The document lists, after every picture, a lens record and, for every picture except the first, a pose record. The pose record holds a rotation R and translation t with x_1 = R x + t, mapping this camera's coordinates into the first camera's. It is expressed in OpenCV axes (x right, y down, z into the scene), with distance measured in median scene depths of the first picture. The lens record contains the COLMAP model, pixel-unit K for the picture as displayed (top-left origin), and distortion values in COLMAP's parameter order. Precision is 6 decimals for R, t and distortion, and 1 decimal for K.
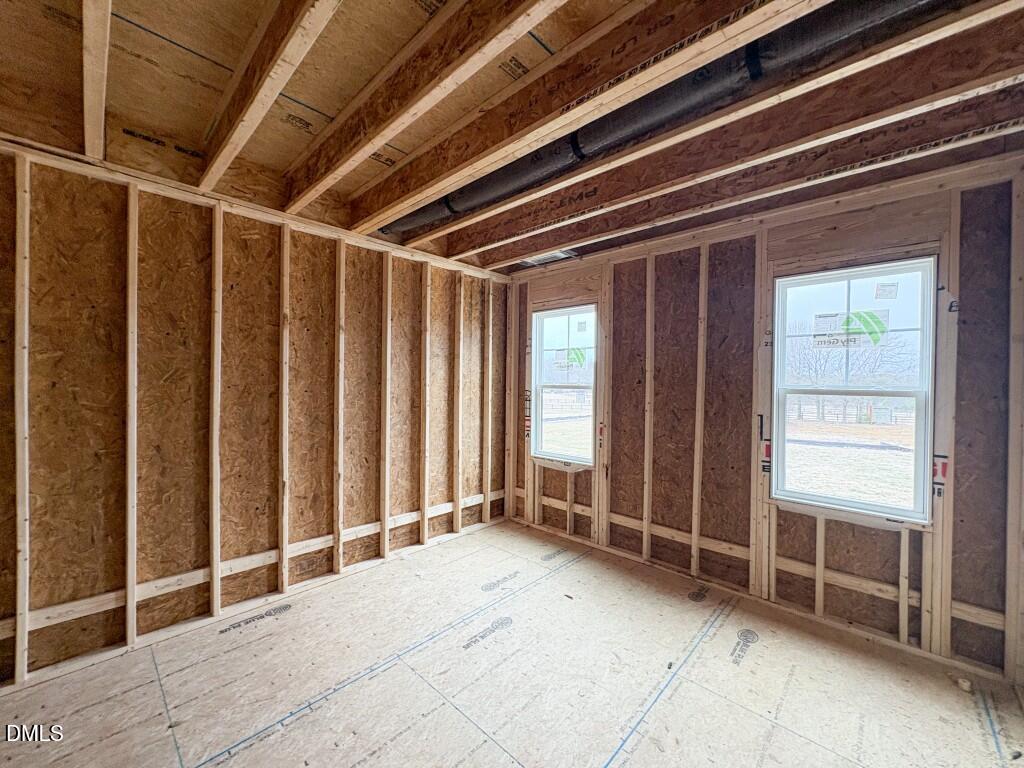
lens RADIAL K [[415.1, 0, 510.0], [0, 415.1, 387.3], [0, 0, 1]] dist [-0.000736, -0.000609]
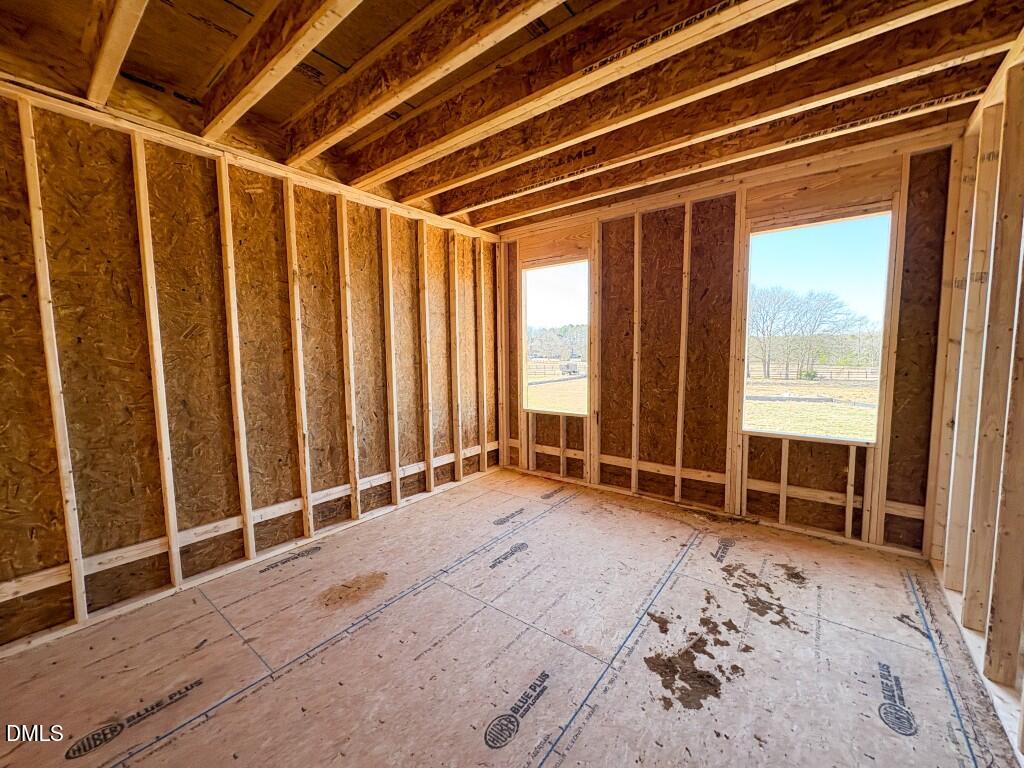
lens RADIAL K [[415.1, 0, 511.4], [0, 415.1, 388.6], [0, 0, 1]] dist [-0.000736, -0.000609]
pose [[0.995248, -0.032331, 0.091844, -0.138868], [0.024737, 0.996271, 0.082653, 0.046947], [-0.094174, -0.079988, 0.992337, -0.089902]]
